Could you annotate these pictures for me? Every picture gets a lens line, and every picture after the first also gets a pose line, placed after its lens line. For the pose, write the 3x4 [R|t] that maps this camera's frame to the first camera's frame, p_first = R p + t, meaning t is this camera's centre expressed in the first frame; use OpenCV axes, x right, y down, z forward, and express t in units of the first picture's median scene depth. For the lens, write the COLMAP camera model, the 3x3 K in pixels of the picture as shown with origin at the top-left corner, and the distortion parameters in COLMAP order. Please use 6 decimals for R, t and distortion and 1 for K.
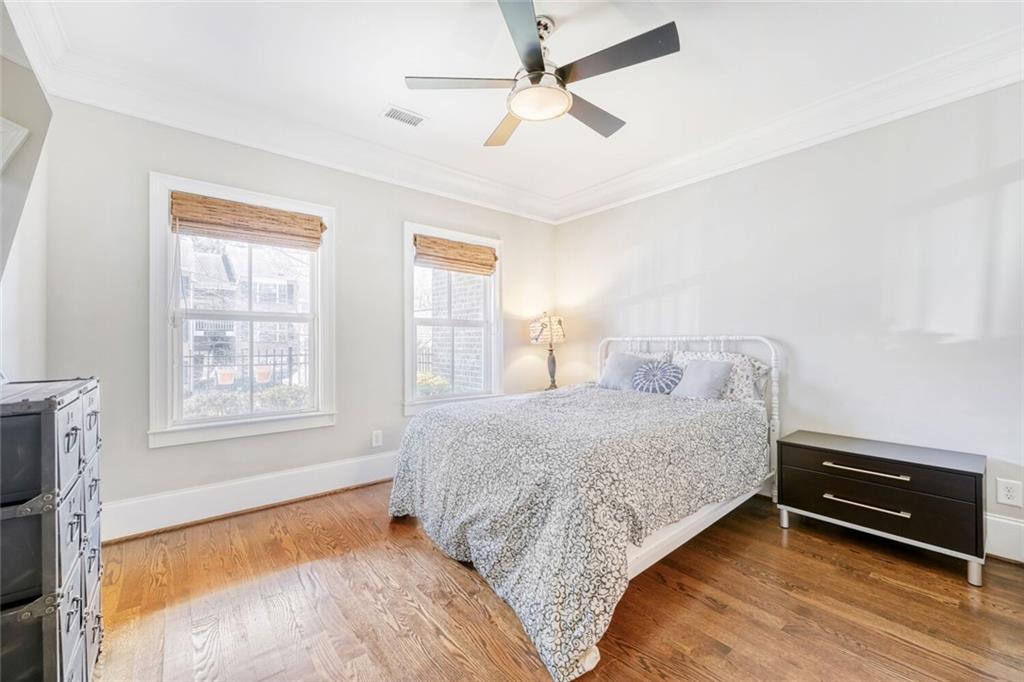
lens RADIAL K [[412.1, 0, 512.0], [0, 412.1, 341.0], [0, 0, 1]] dist [0.000541, 0.000055]
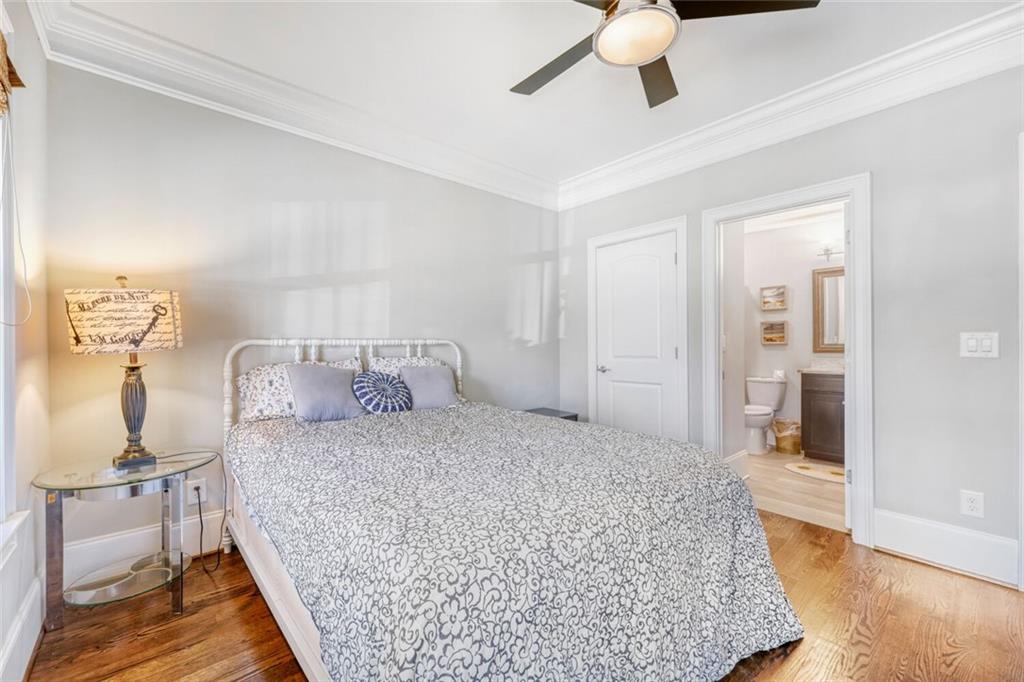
lens RADIAL K [[412.1, 0, 512.0], [0, 412.1, 341.0], [0, 0, 1]] dist [0.000541, 0.000055]
pose [[-0.013751, 0.008868, 0.999866, -0.437935], [0.001784, 0.999959, -0.008844, -0.001212], [-0.999904, 0.001662, -0.013767, 0.794918]]
